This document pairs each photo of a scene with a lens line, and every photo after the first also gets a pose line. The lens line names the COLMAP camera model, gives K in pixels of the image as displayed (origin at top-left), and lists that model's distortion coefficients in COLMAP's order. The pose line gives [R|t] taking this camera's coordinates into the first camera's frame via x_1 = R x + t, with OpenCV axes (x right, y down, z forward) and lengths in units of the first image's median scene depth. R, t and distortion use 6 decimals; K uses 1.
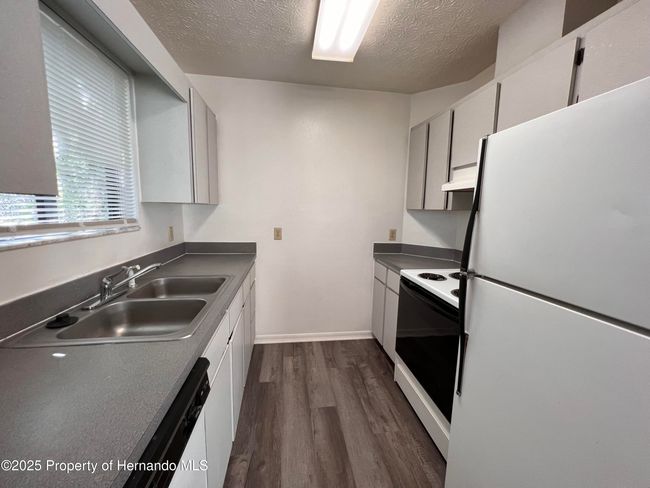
lens RADIAL K [[261.3, 0, 323.4], [0, 261.3, 243.7], [0, 0, 1]] dist [0.002009, 0.000137]
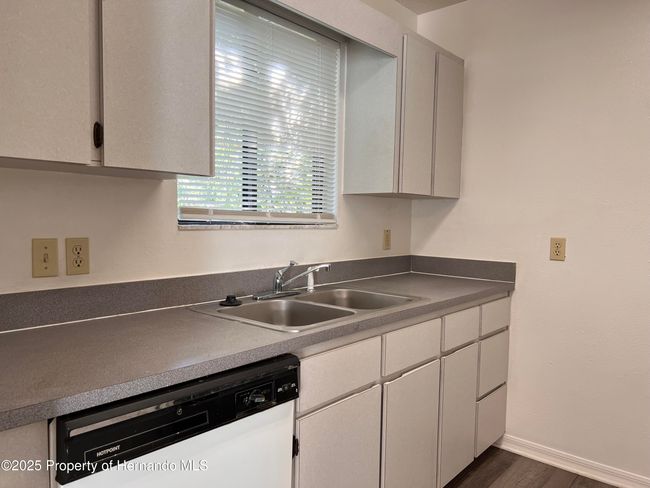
lens RADIAL K [[482.4, 0, 319.5], [0, 482.4, 244.3], [0, 0, 1]] dist [0.046530, -0.042548]
pose [[0.646205, 0.030633, -0.762549, 0.379663], [-0.103204, 0.993523, -0.047546, 0.069966], [0.756153, 0.109423, 0.645181, 0.005705]]
